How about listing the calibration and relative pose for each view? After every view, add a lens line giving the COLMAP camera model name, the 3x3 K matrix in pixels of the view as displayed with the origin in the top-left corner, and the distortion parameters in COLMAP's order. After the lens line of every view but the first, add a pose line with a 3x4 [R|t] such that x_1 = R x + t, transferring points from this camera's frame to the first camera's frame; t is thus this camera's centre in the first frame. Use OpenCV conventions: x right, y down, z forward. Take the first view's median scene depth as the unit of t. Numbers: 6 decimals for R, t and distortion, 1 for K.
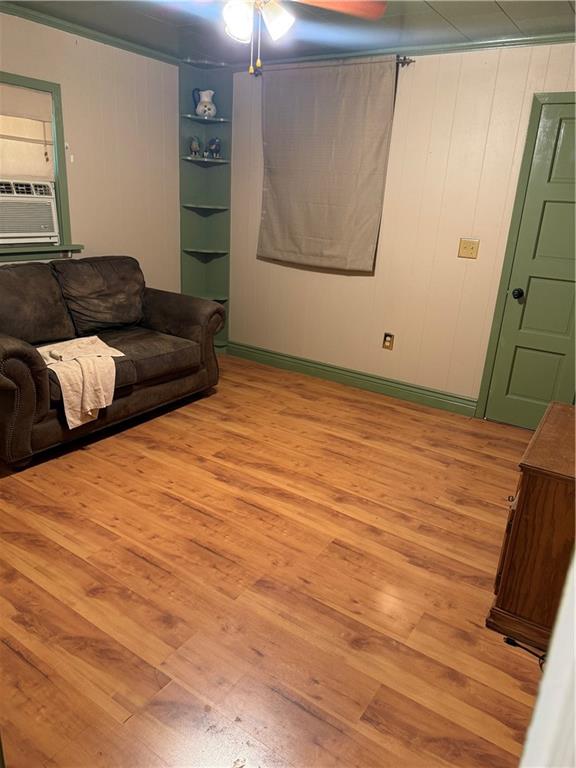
lens RADIAL K [[542.8, 0, 288.7], [0, 542.8, 379.8], [0, 0, 1]] dist [0.096538, -0.091066]
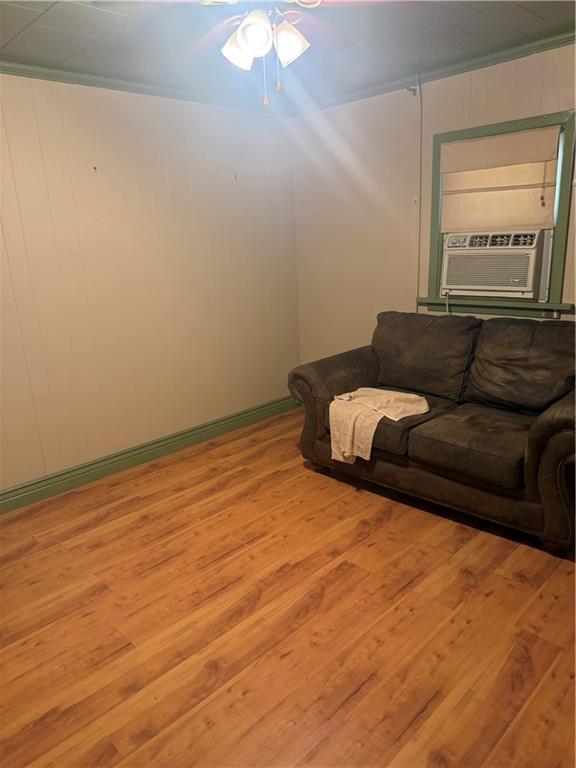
lens RADIAL K [[539.3, 0, 288.9], [0, 539.3, 404.5], [0, 0, 1]] dist [-0.004759, -0.028743]
pose [[-0.197452, 0.249286, -0.948087, 0.575105], [-0.283688, 0.911216, 0.298674, -0.286468], [0.938368, 0.327934, -0.109202, 0.939297]]
